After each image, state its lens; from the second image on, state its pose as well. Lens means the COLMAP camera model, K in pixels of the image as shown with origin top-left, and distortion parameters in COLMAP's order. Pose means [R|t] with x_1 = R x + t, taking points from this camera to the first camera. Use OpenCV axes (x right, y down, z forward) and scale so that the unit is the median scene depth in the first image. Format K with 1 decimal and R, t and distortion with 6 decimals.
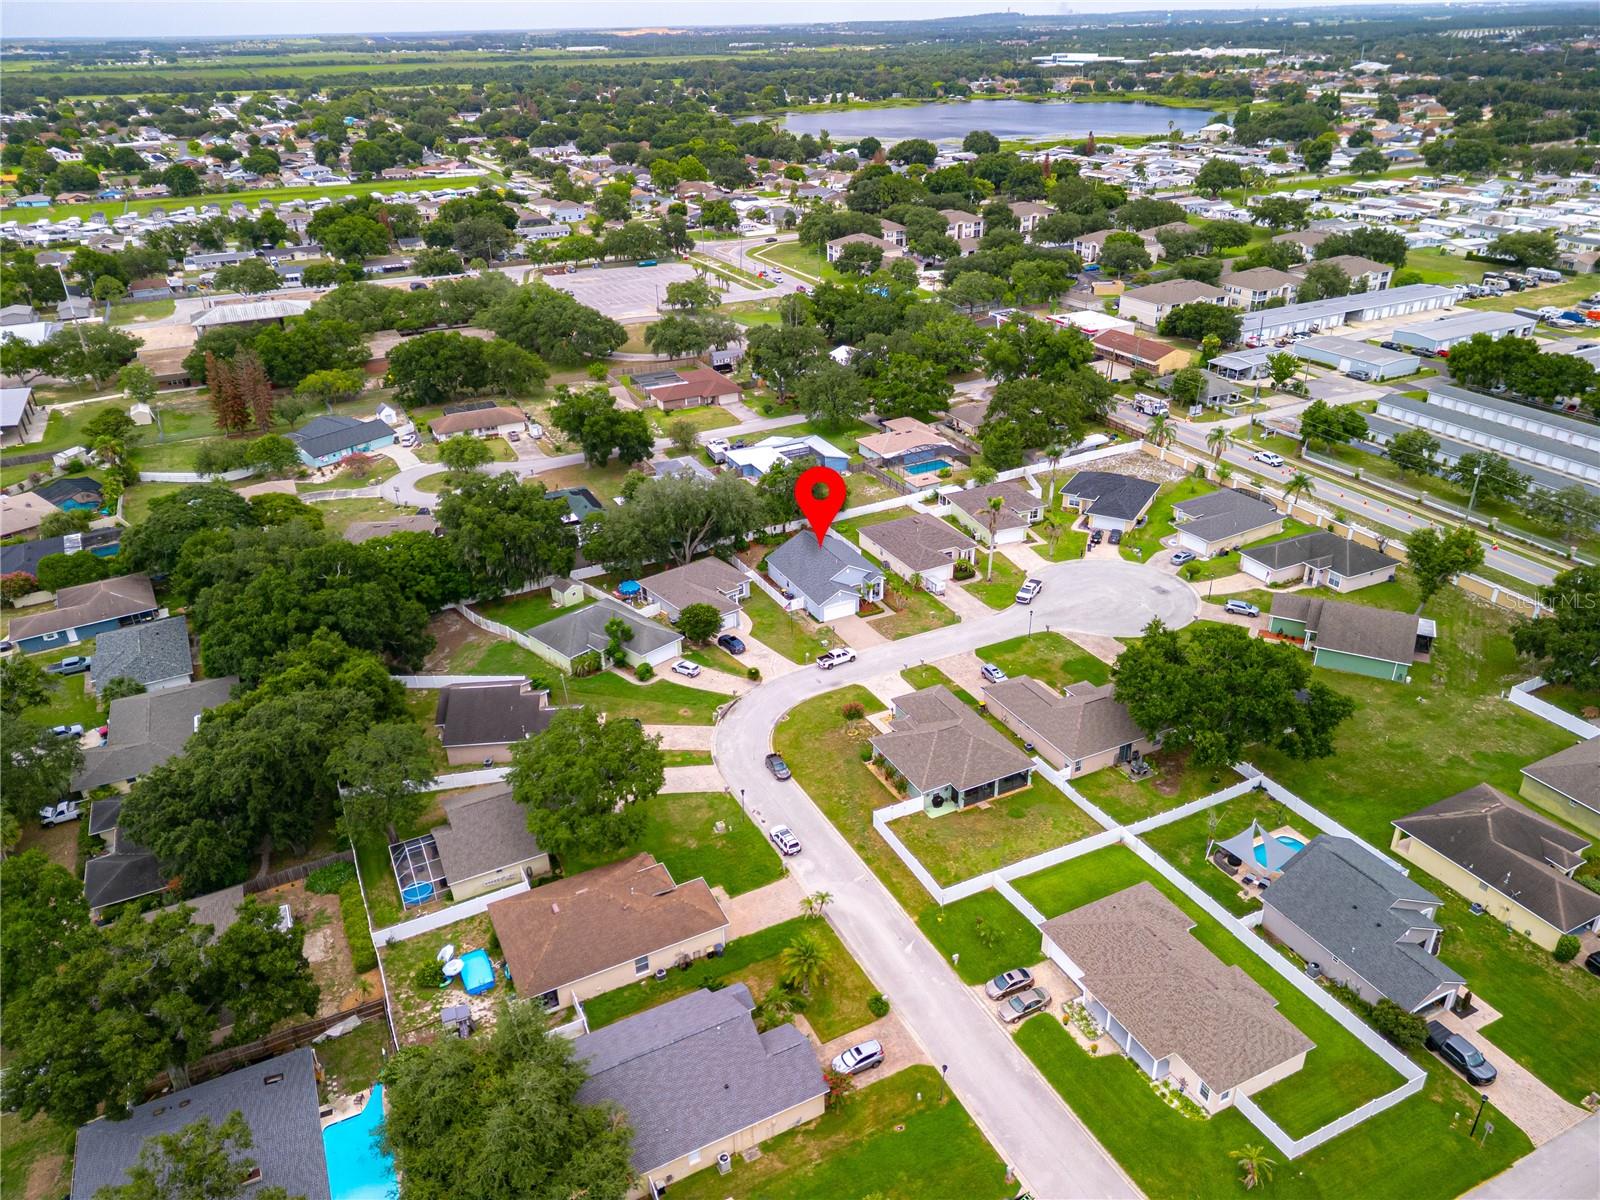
lens RADIAL K [[1120.2, 0, 800.0], [0, 1120.2, 600.0], [0, 0, 1]] dist [0.069069, -0.067069]
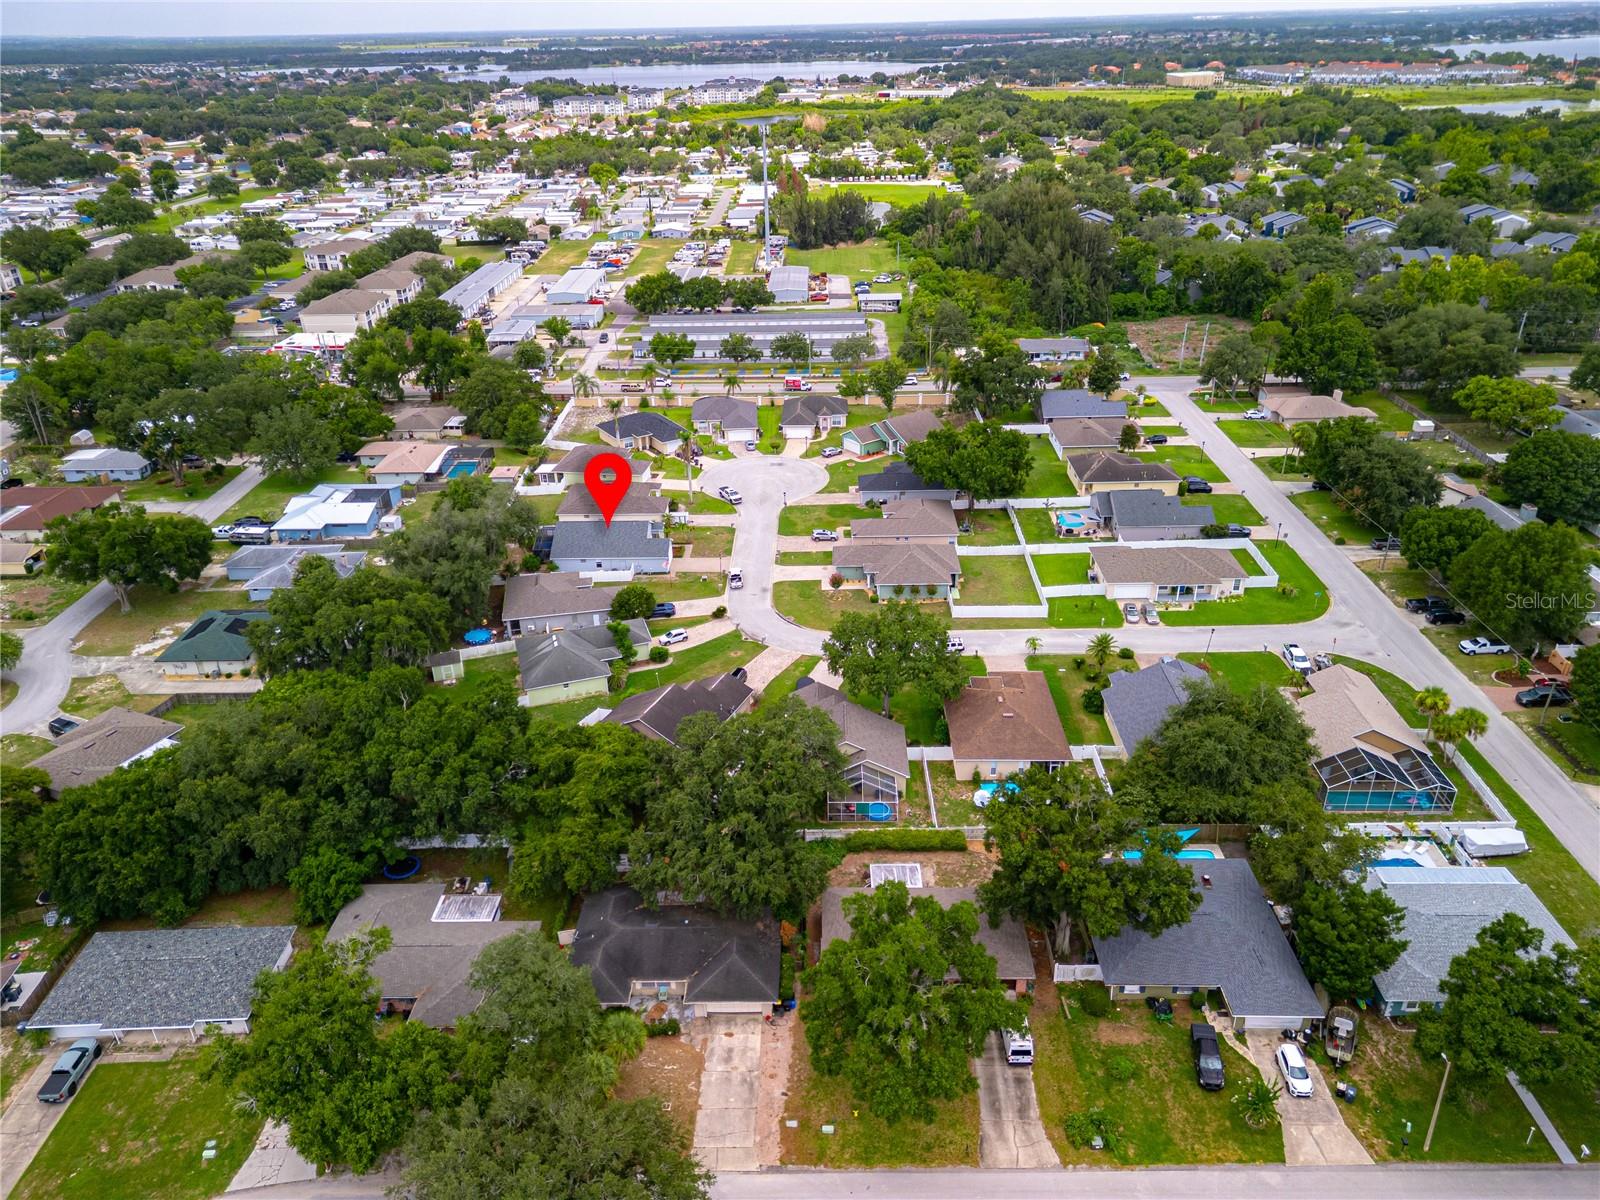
lens RADIAL K [[1120.2, 0, 800.0], [0, 1120.2, 600.0], [0, 0, 1]] dist [0.069069, -0.067069]
pose [[0.460680, -0.390643, 0.796977, -0.794504], [0.416136, 0.888189, 0.194810, -0.114501], [-0.783968, 0.241905, 0.571731, 0.271643]]
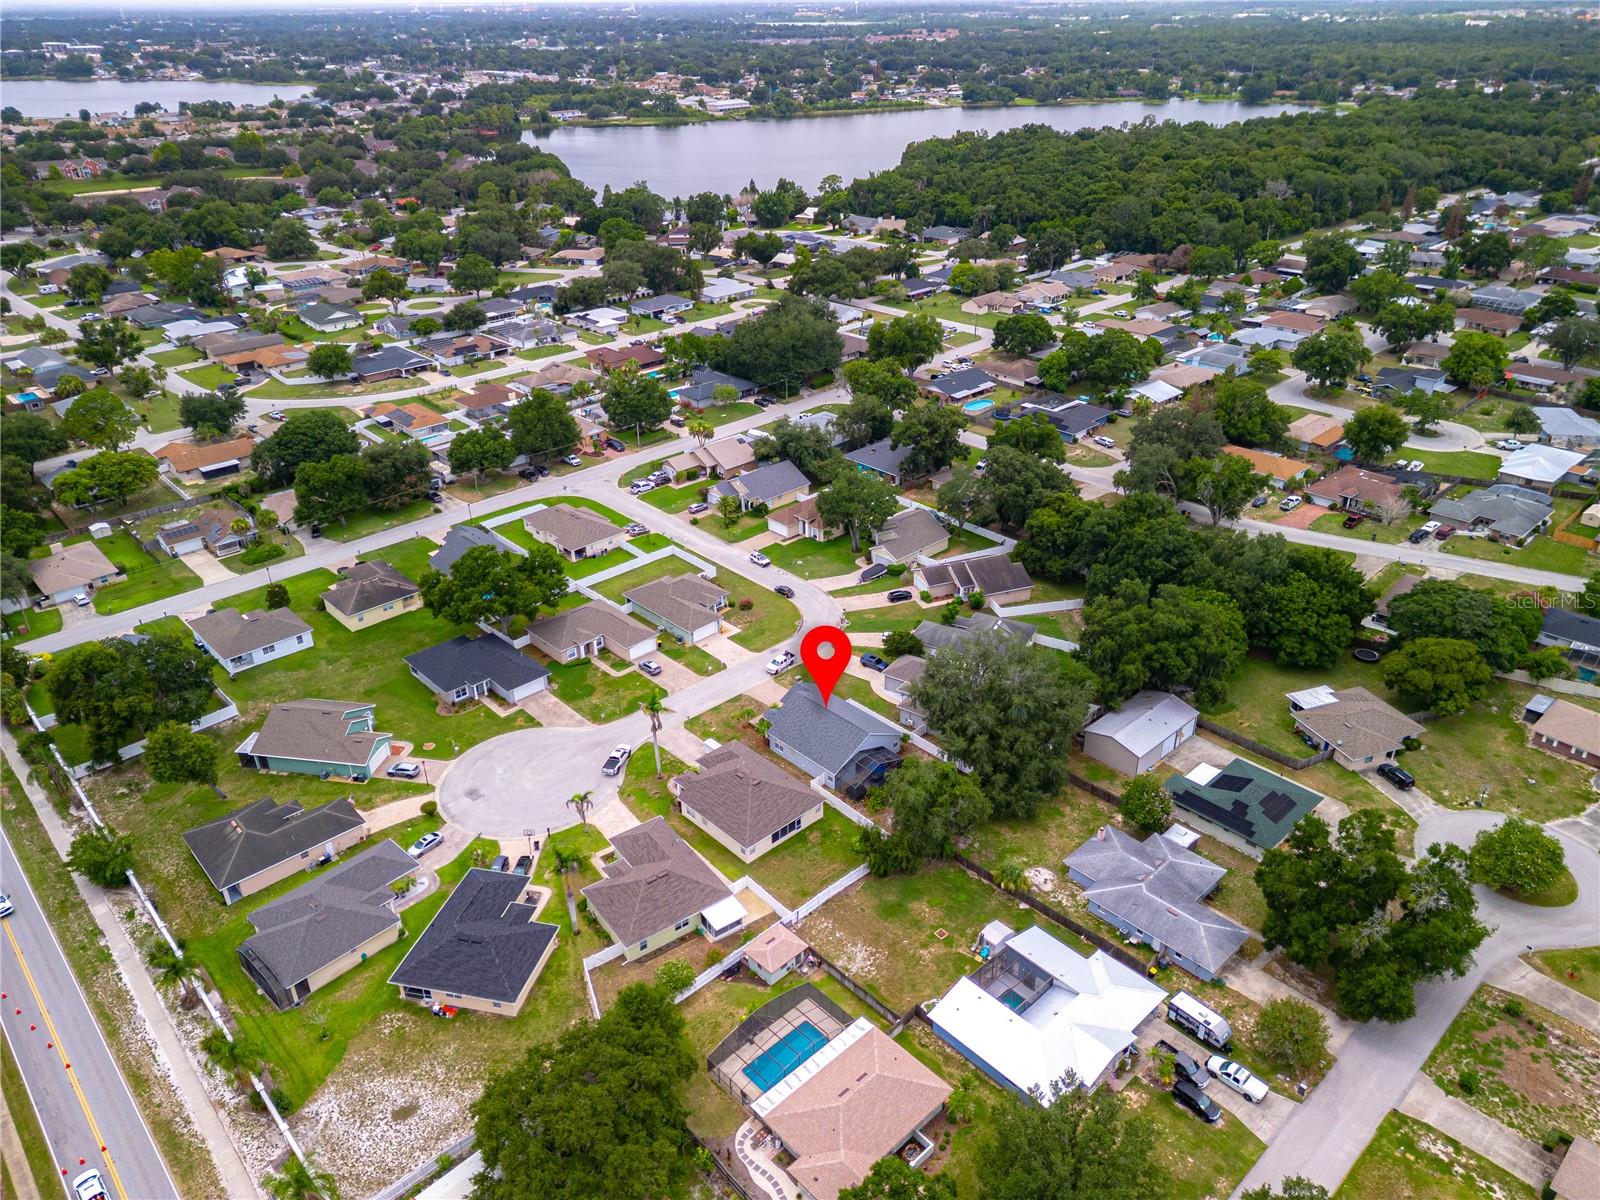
lens RADIAL K [[1120.2, 0, 800.0], [0, 1120.2, 600.0], [0, 0, 1]] dist [0.069069, -0.067069]
pose [[-0.957839, 0.170549, -0.231210, 0.255877], [-0.094077, 0.574205, 0.813288, -0.883508], [0.271468, 0.800751, -0.533951, 1.463136]]
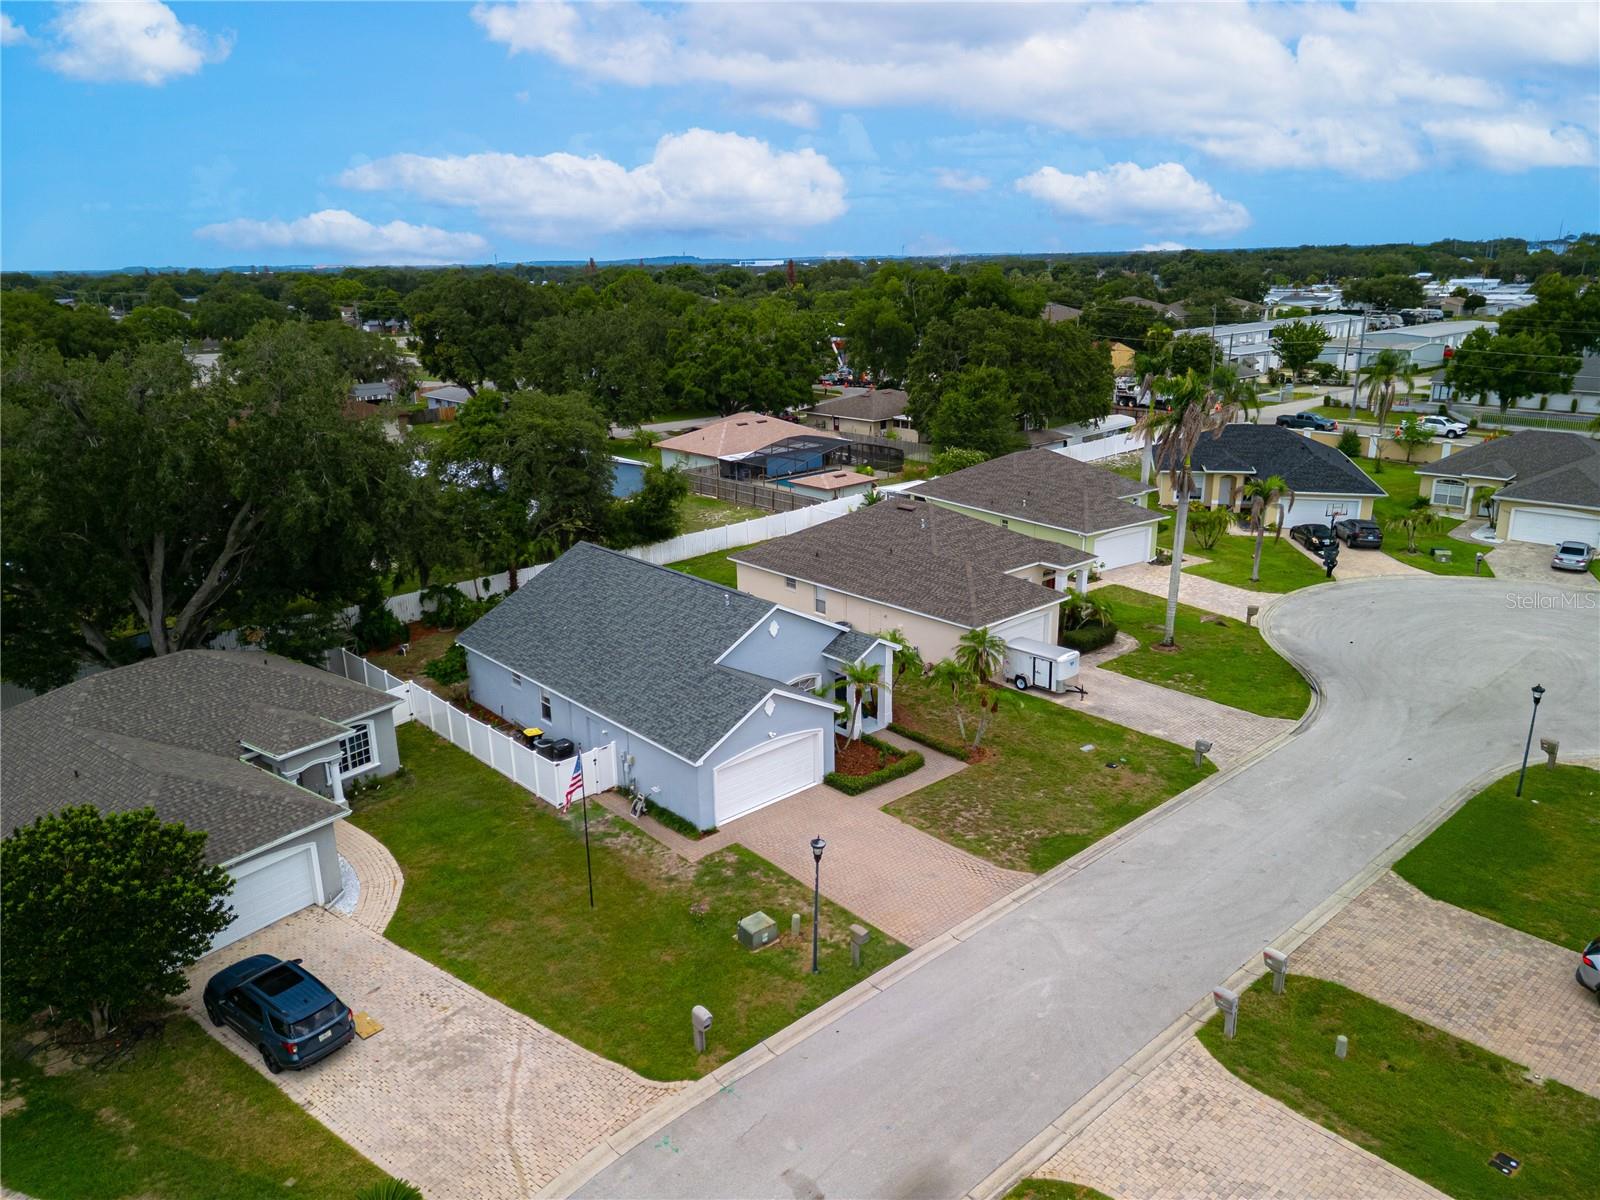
lens RADIAL K [[1120.2, 0, 800.0], [0, 1120.2, 600.0], [0, 0, 1]] dist [0.069069, -0.067069]
pose [[0.966758, -0.074126, 0.244715, -0.016401], [0.118006, 0.978383, -0.169829, 0.013900], [-0.226836, 0.193061, 0.954606, 0.739499]]
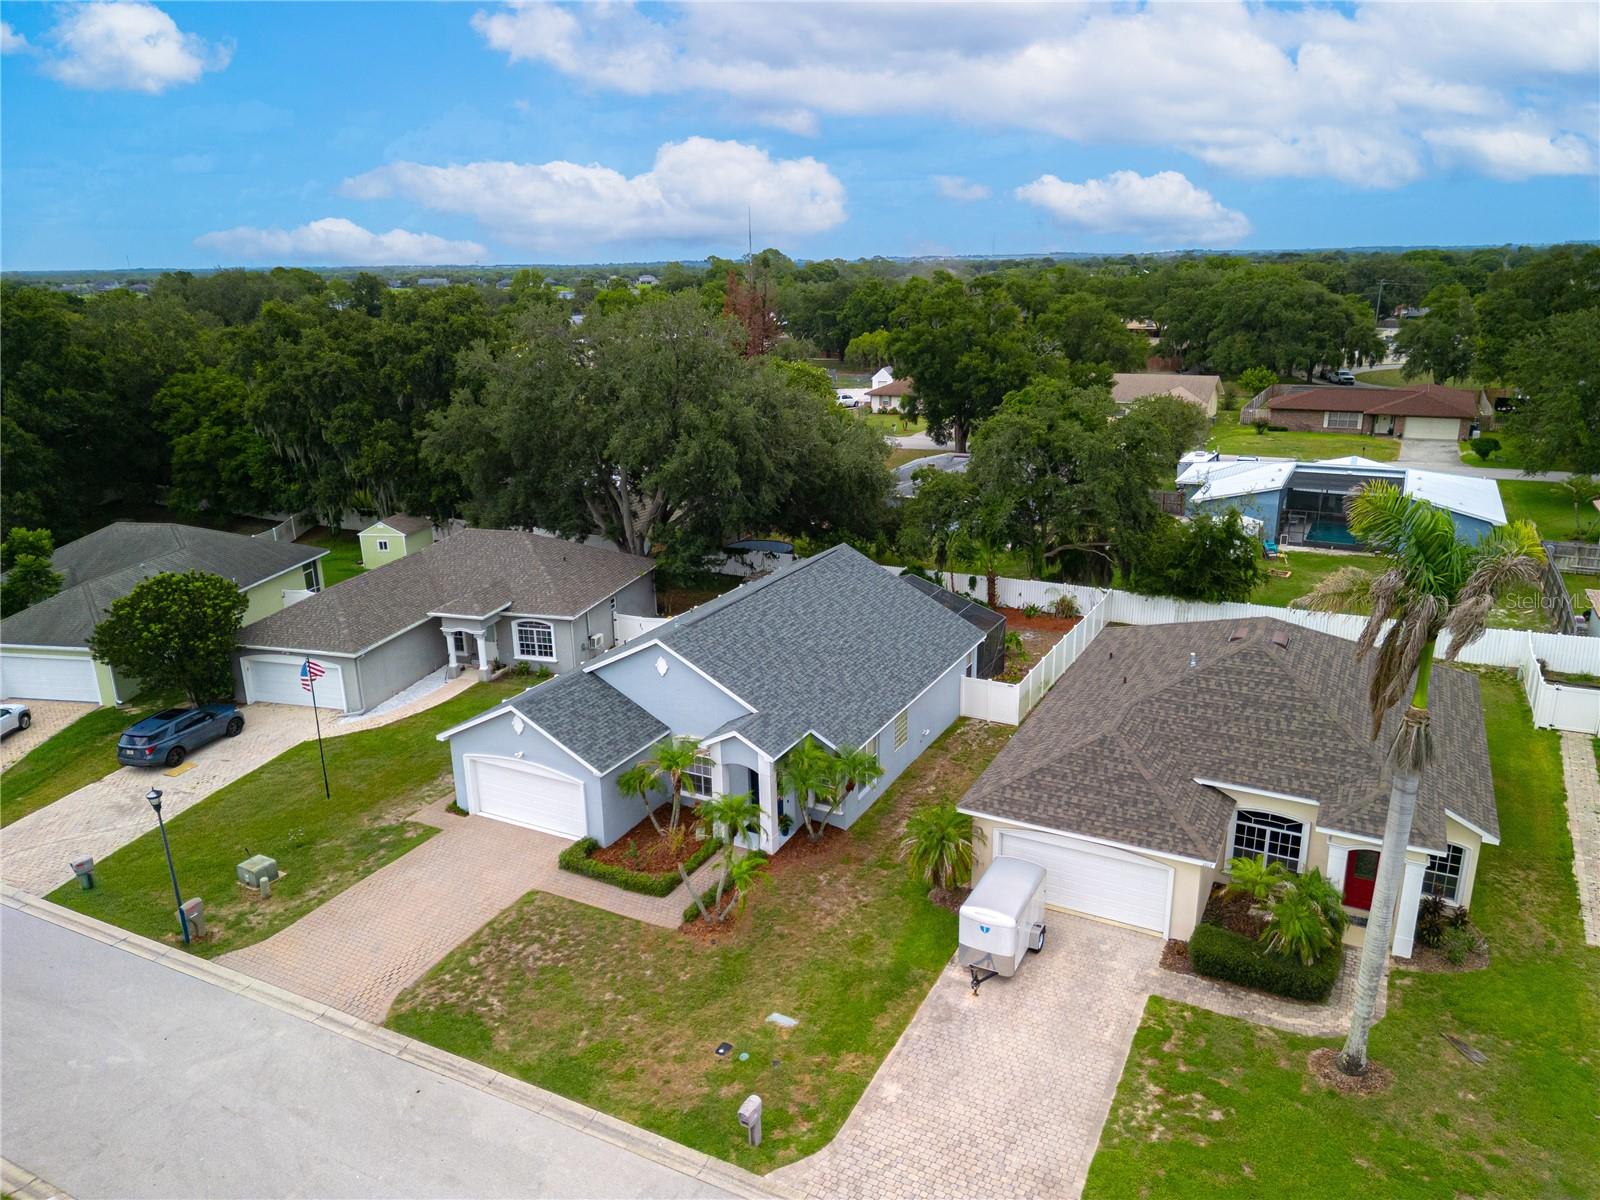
lens RADIAL K [[1120.2, 0, 800.0], [0, 1120.2, 600.0], [0, 0, 1]] dist [0.069069, -0.067069]
pose [[0.583374, 0.244781, -0.774440, 0.241022], [-0.366205, 0.930356, 0.018206, -0.054614], [0.724962, 0.272983, 0.632385, 0.870434]]
